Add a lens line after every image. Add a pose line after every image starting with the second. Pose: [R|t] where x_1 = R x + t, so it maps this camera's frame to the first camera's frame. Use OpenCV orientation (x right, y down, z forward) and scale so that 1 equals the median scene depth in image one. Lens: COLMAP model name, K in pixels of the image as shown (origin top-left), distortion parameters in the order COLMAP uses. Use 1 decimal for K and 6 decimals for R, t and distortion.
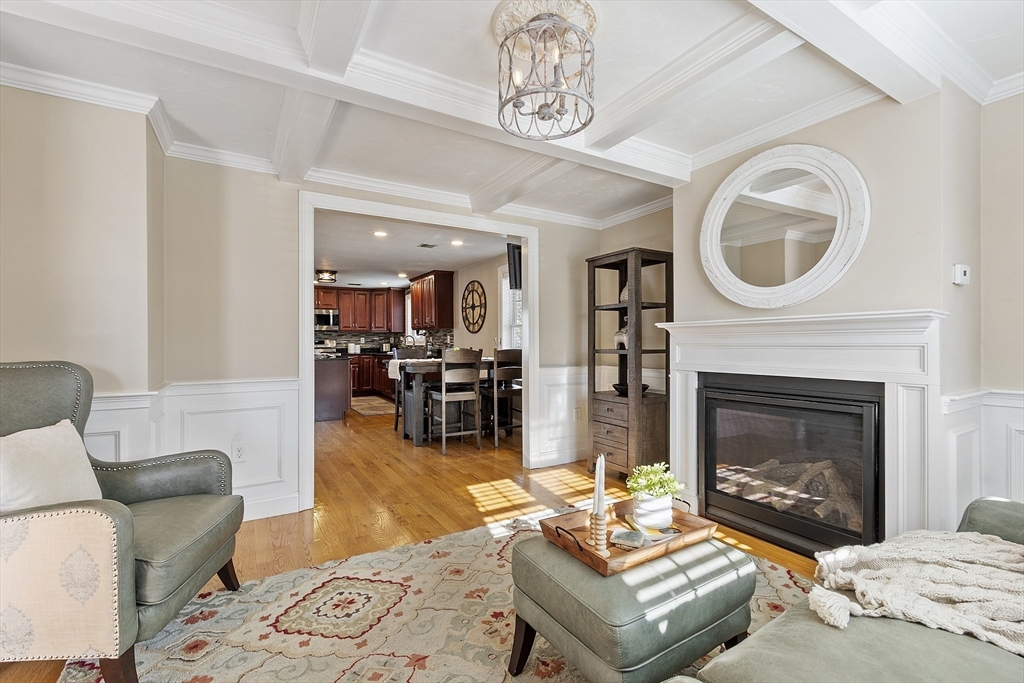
lens RADIAL K [[446.2, 0, 506.9], [0, 446.2, 344.1], [0, 0, 1]] dist [0.005239, -0.001915]
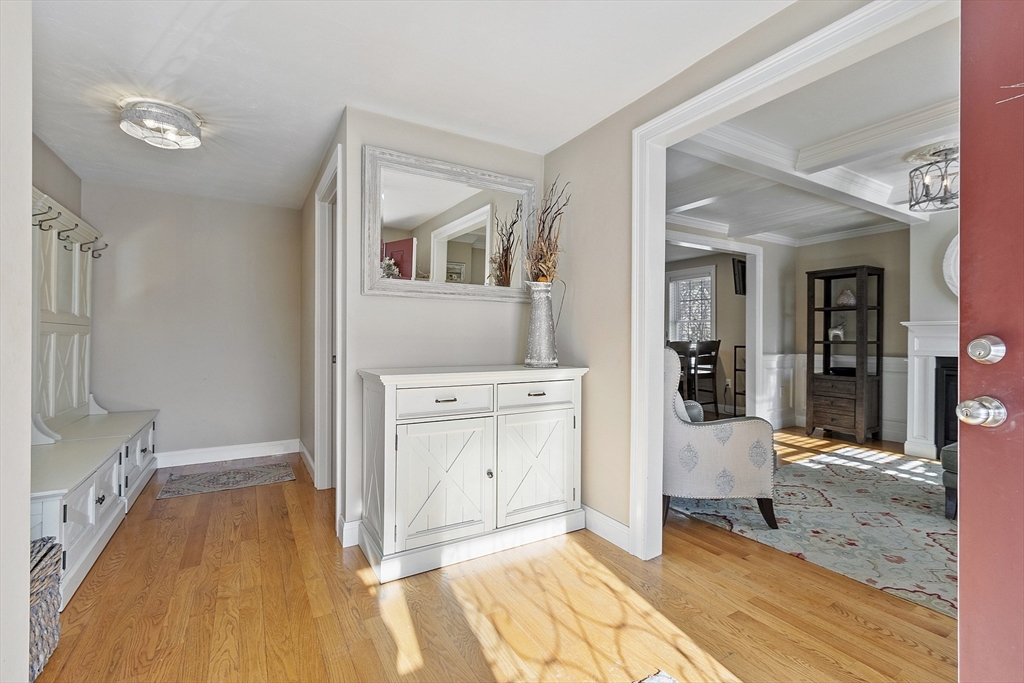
lens RADIAL K [[446.2, 0, 506.4], [0, 446.2, 336.8], [0, 0, 1]] dist [0.005239, -0.001915]
pose [[0.999918, 0.007385, -0.010417, -0.406065], [-0.007415, 0.999969, -0.002769, 0.006025], [0.010396, 0.002846, 0.999942, -0.187915]]
